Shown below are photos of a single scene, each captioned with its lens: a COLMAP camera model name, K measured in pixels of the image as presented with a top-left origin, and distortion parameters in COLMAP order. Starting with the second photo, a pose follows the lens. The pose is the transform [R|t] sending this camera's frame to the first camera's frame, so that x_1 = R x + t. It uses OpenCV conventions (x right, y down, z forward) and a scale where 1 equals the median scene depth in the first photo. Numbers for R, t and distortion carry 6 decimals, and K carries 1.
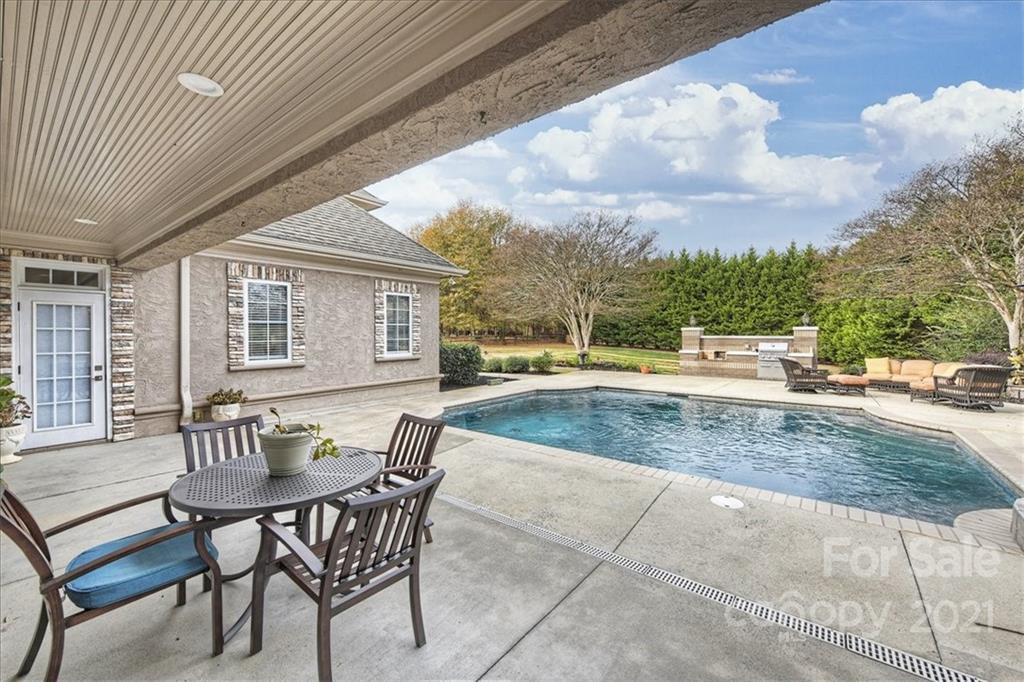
lens RADIAL K [[402.1, 0, 512.6], [0, 402.1, 337.6], [0, 0, 1]] dist [-0.000674, -0.000978]
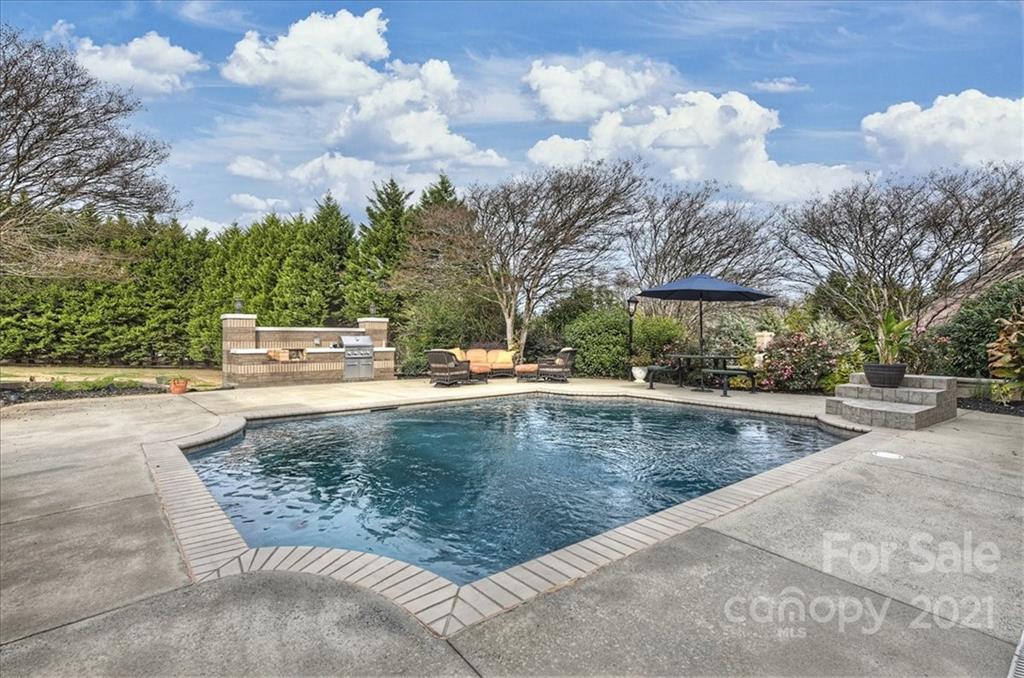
lens RADIAL K [[506.7, 0, 512.0], [0, 506.7, 339.0], [0, 0, 1]] dist [0.001757, 0.000189]
pose [[0.213662, -0.007240, 0.976881, -0.129878], [0.008805, 0.999946, 0.005485, 0.006949], [-0.976868, 0.007430, 0.213714, 0.199367]]
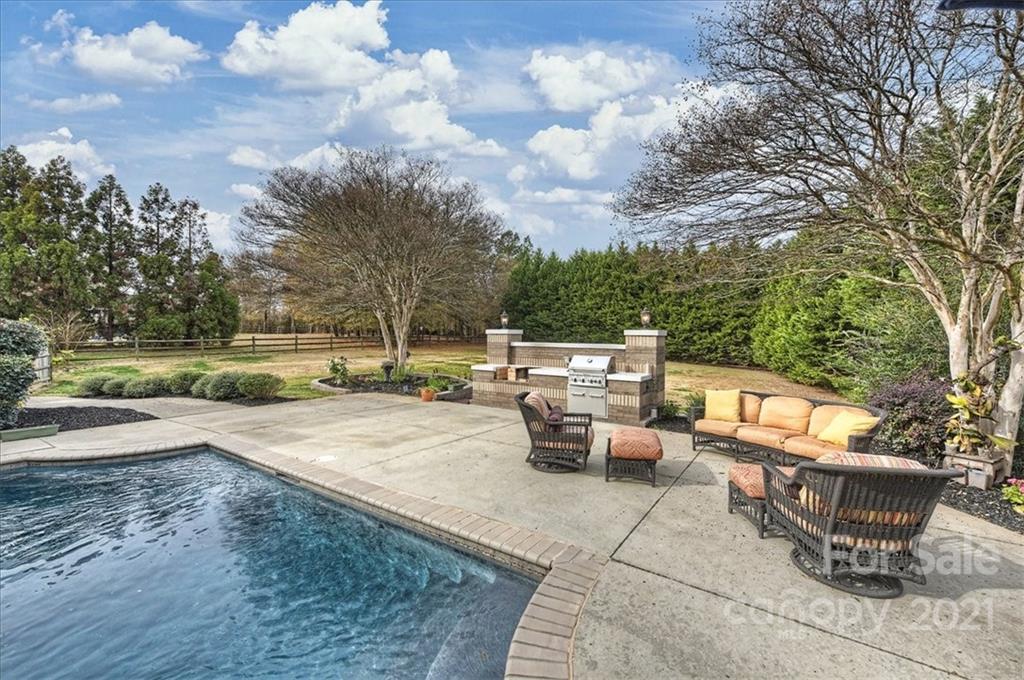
lens RADIAL K [[410.8, 0, 515.0], [0, 410.8, 338.5], [0, 0, 1]] dist [-0.007411, 0.000026]
pose [[0.997607, 0.005923, 0.068892, 0.212187], [-0.006088, 0.999979, 0.002187, -0.006210], [-0.068877, -0.002601, 0.997622, 0.169612]]
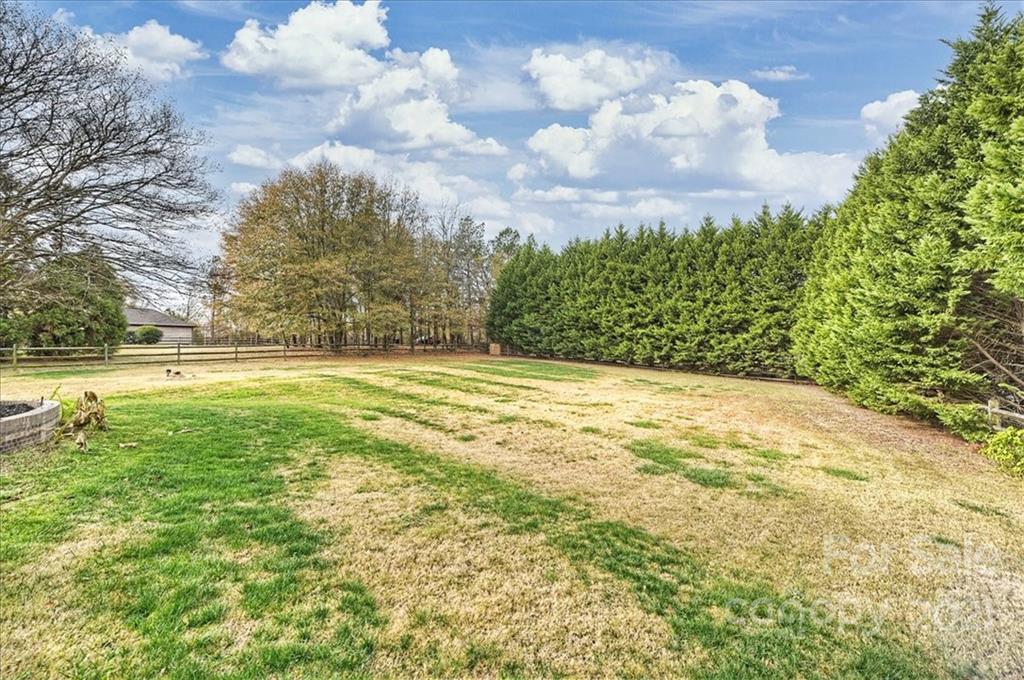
lens RADIAL K [[402.1, 0, 512.6], [0, 402.1, 336.6], [0, 0, 1]] dist [-0.000674, -0.000978]
pose [[0.999042, -0.006918, -0.043206, 0.433565], [0.005575, 0.999500, -0.031127, 0.007088], [0.043400, 0.030856, 0.998581, 0.445987]]
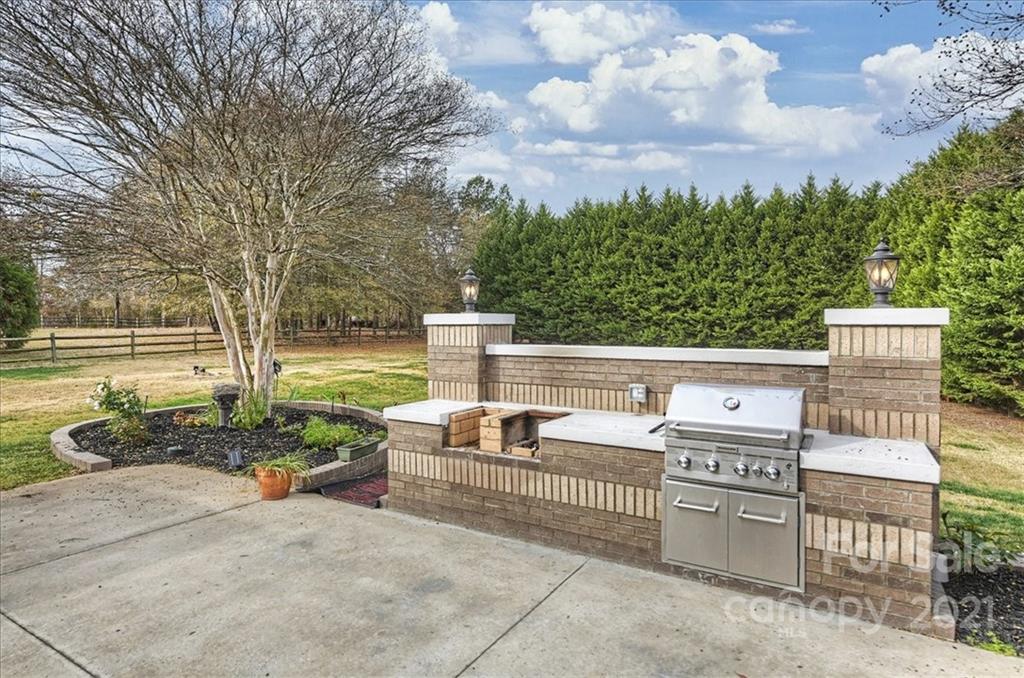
lens RADIAL K [[548.8, 0, 513.0], [0, 548.8, 334.4], [0, 0, 1]] dist [0.000372, -0.001060]
pose [[0.993293, -0.005122, 0.115511, 0.219712], [0.004131, 0.999953, 0.008813, -0.007305], [-0.115551, -0.008277, 0.993267, 0.320933]]
